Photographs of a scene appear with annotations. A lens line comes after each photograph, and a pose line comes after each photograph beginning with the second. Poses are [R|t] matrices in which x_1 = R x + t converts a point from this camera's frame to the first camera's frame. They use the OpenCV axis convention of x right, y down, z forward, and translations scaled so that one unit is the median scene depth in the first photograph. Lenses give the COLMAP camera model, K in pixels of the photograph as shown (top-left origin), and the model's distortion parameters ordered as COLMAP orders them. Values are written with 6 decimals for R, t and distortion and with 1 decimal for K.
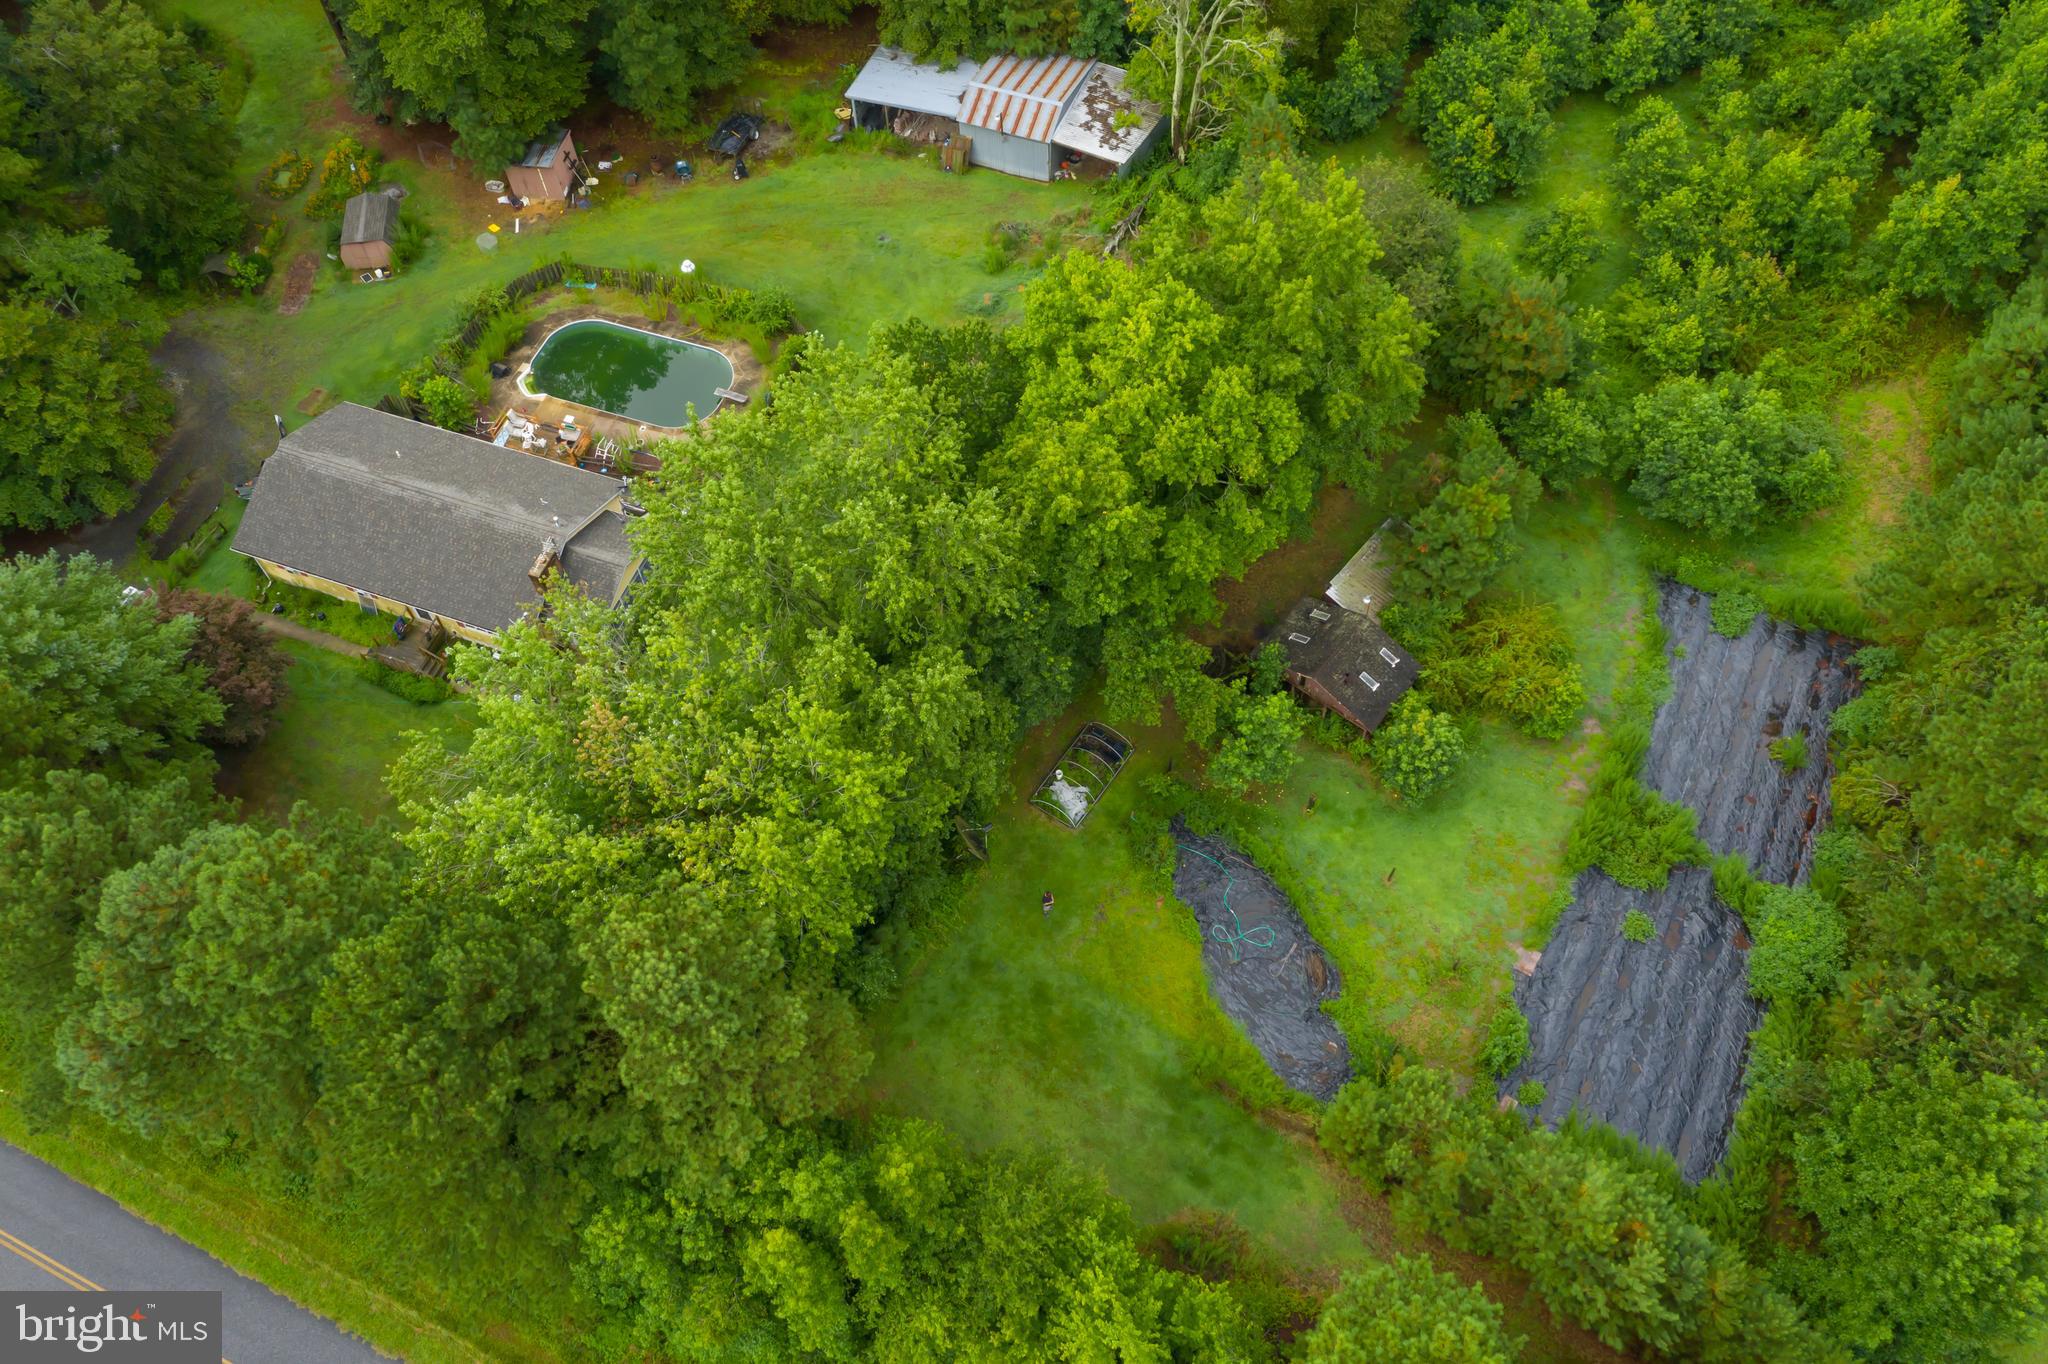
lens RADIAL K [[1625.8, 0, 1020.2], [0, 1625.8, 671.9], [0, 0, 1]] dist [-0.021340, 0.005135]
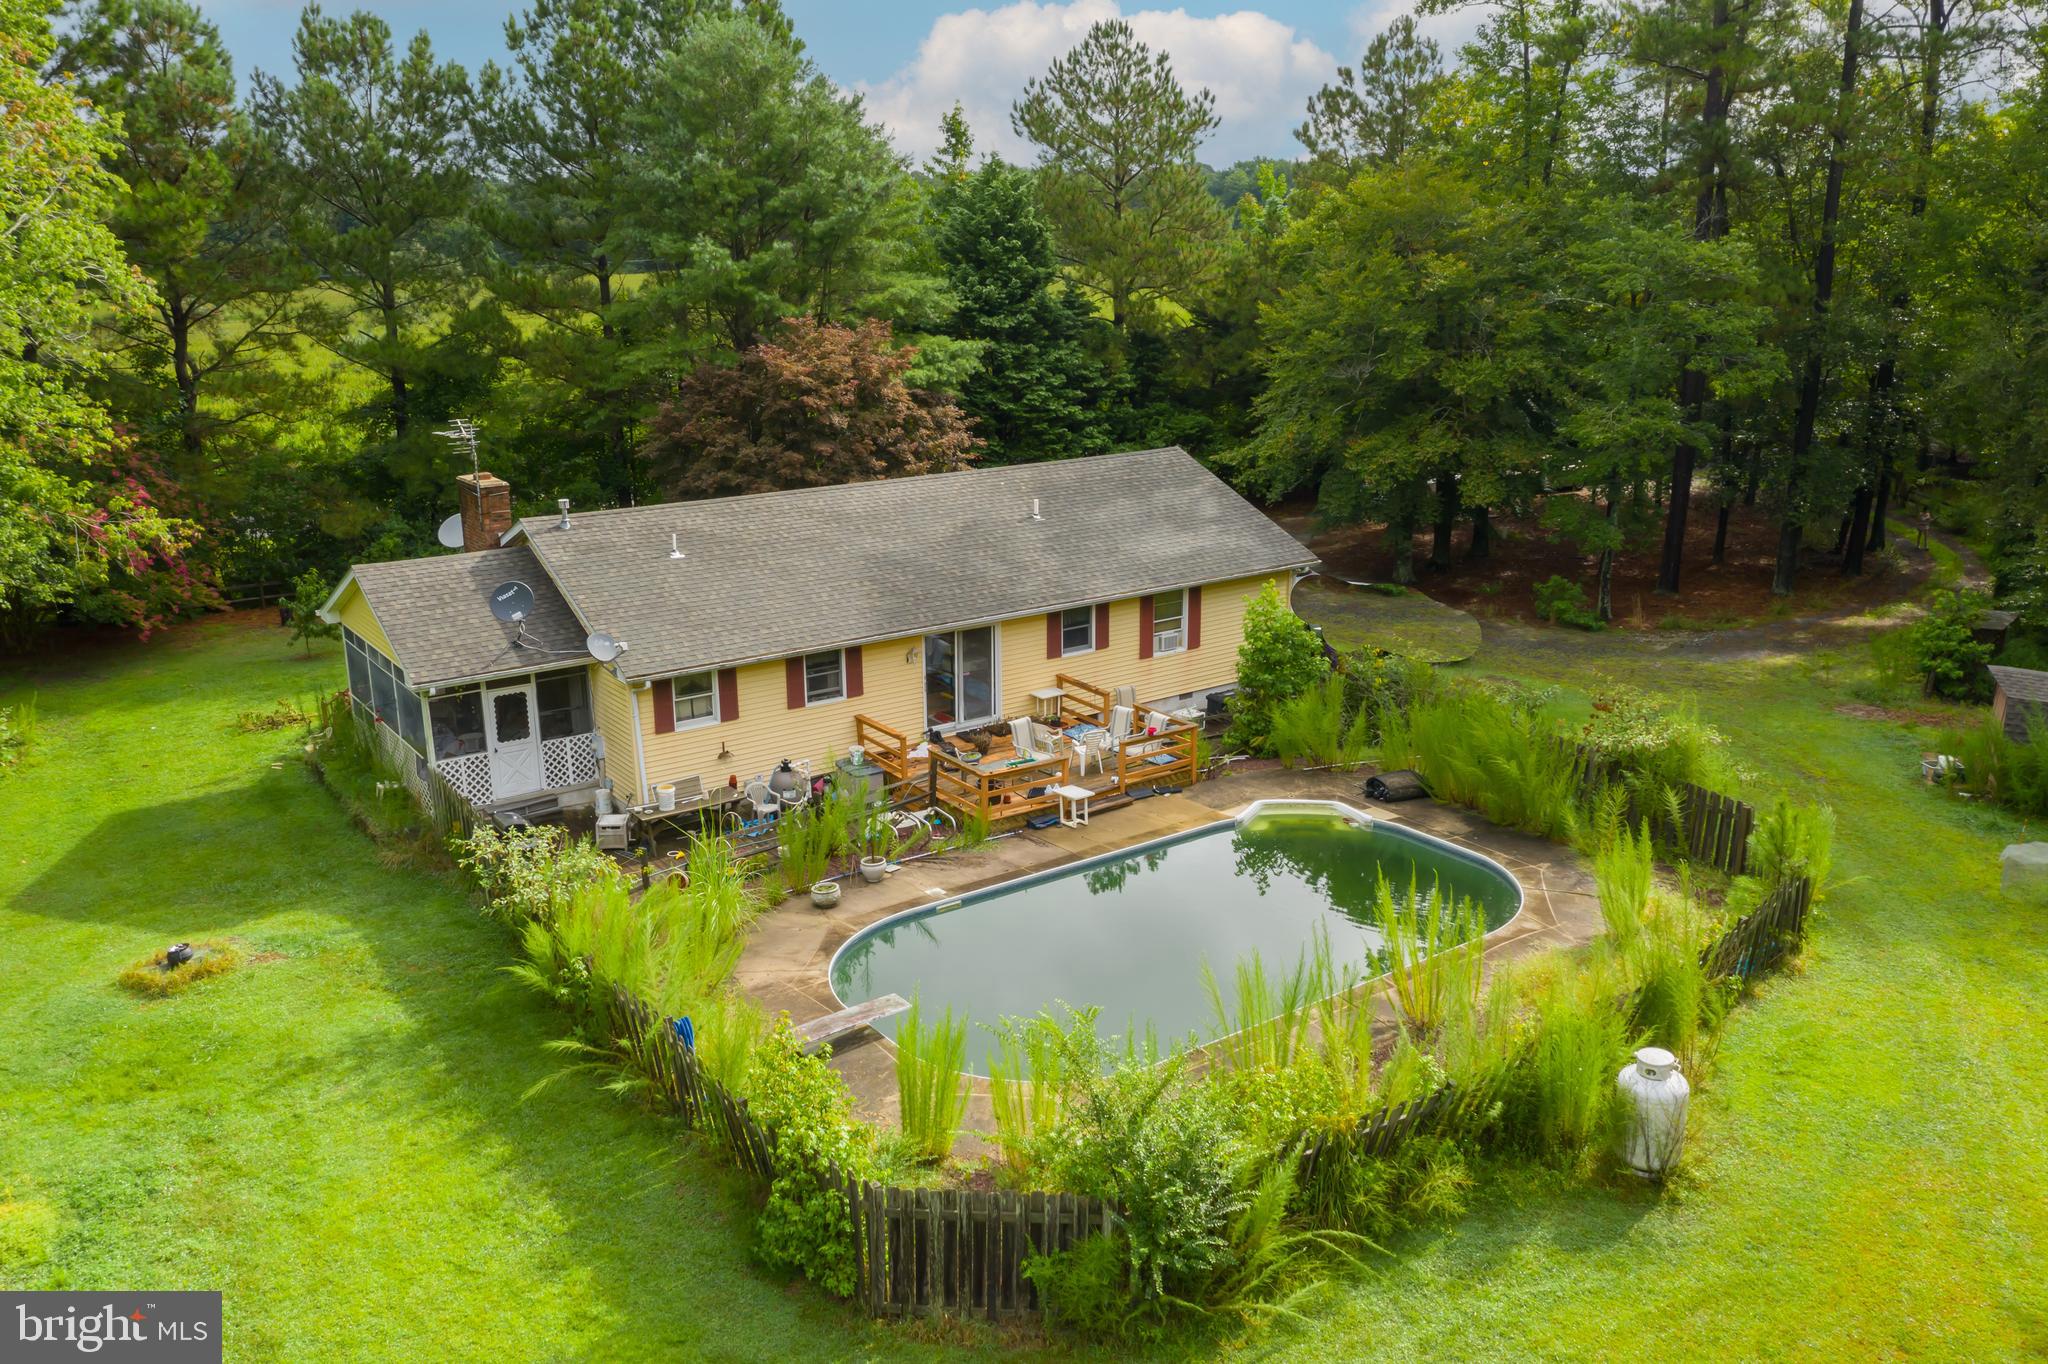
lens RADIAL K [[1625.8, 0, 1020.2], [0, 1625.8, 671.9], [0, 0, 1]] dist [-0.021340, 0.005135]
pose [[-0.563596, 0.248082, -0.787918, -0.013918], [-0.681571, 0.399255, 0.613234, -0.328883], [0.466712, 0.882639, -0.055933, 0.900813]]
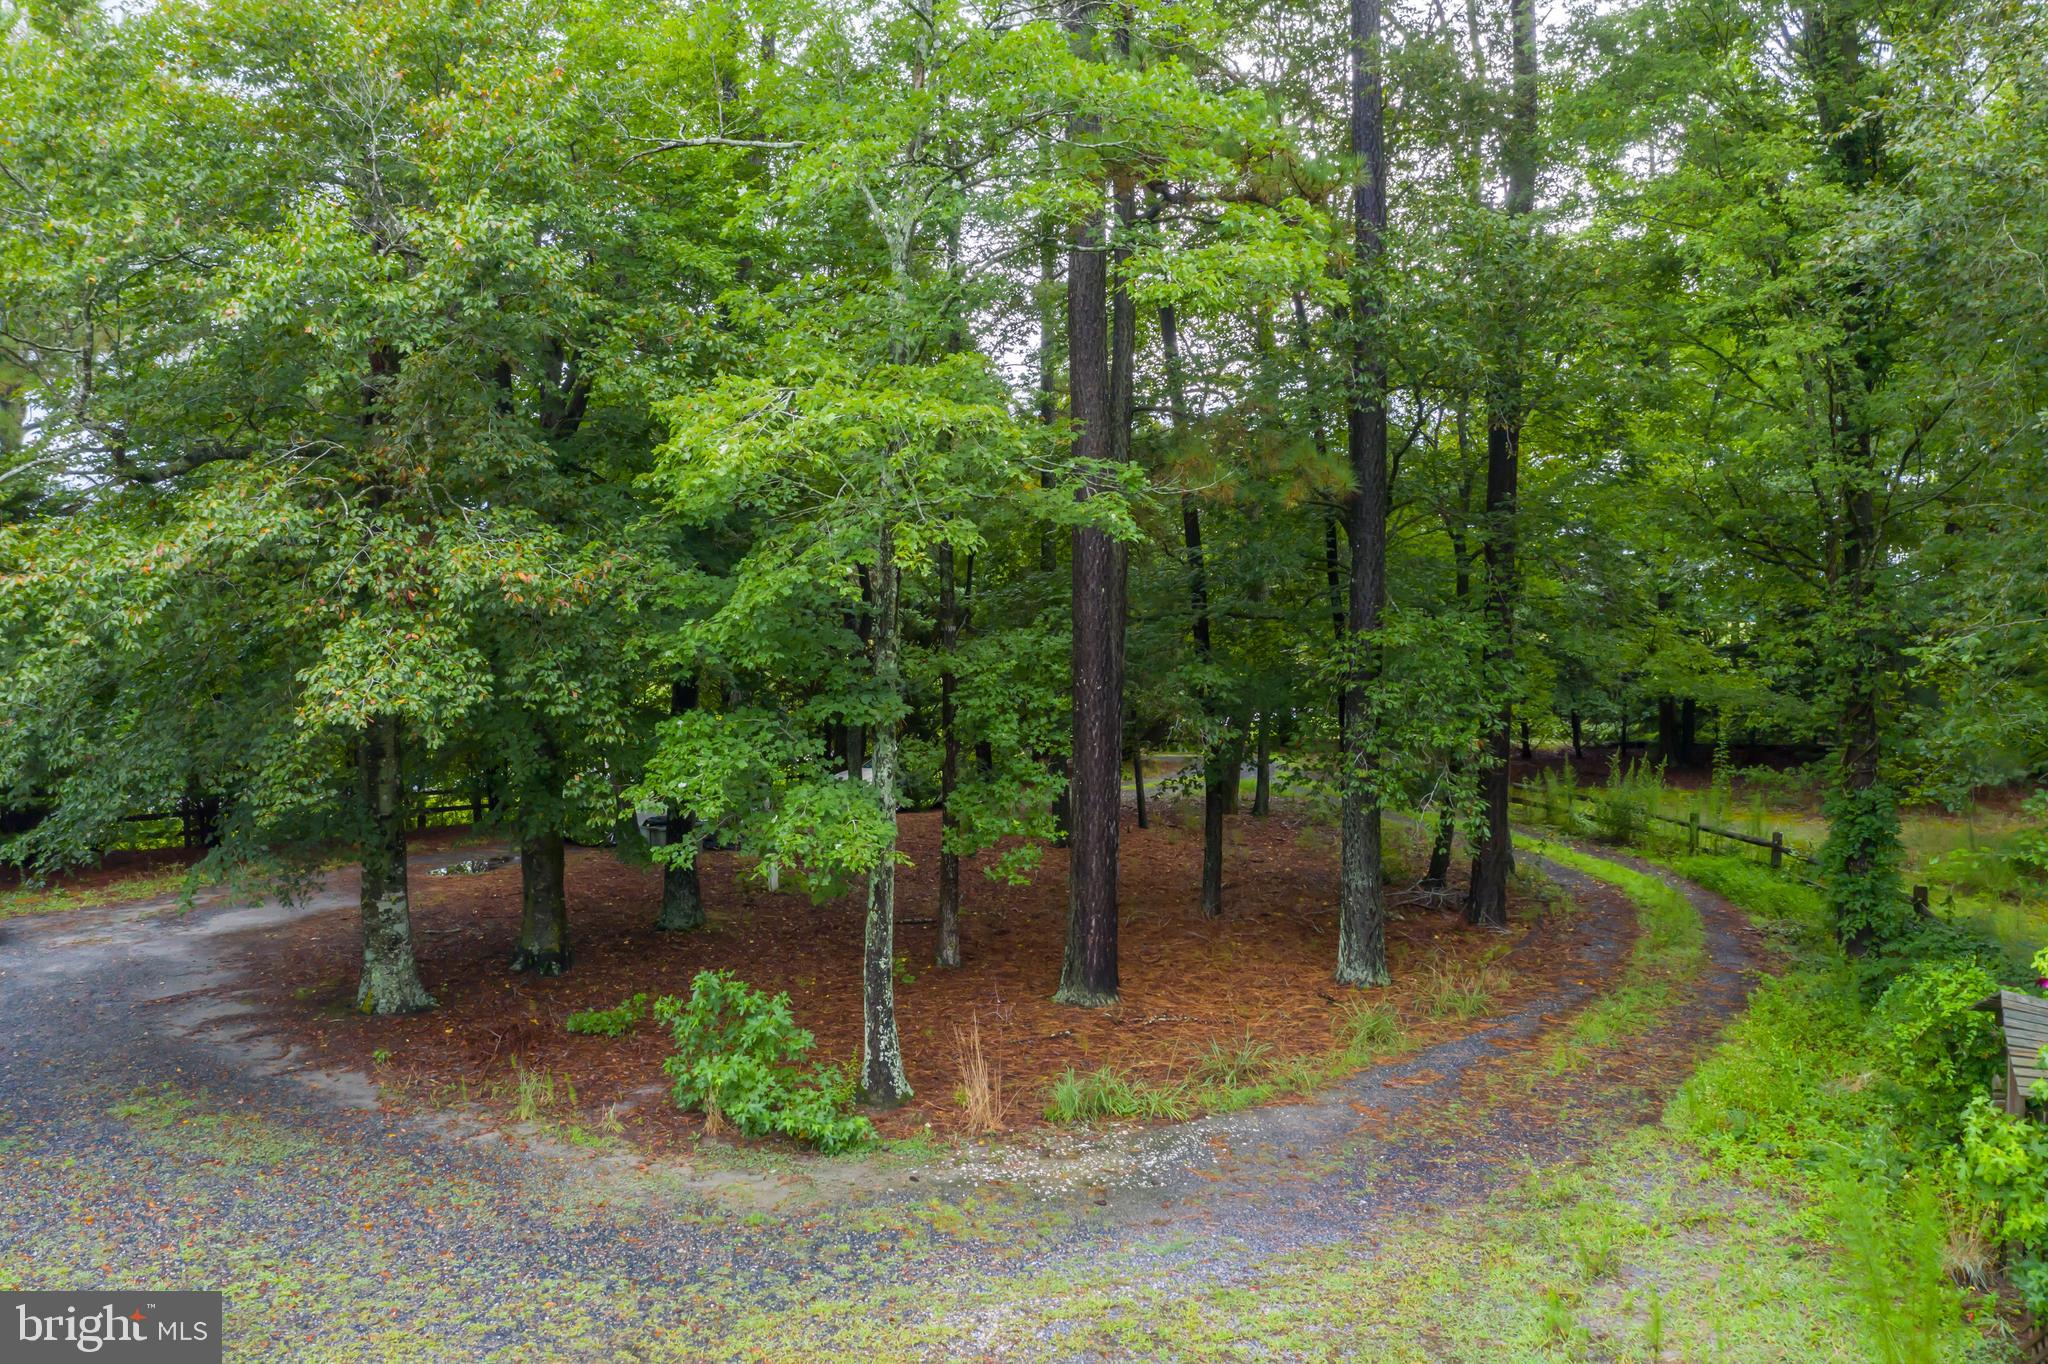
lens RADIAL K [[1625.8, 0, 1020.2], [0, 1625.8, 671.9], [0, 0, 1]] dist [-0.021340, 0.005135]
pose [[-0.310622, 0.050585, -0.949187, -0.361036], [-0.786769, 0.546673, 0.286605, -0.233061], [0.533393, 0.835817, -0.130010, 0.934602]]
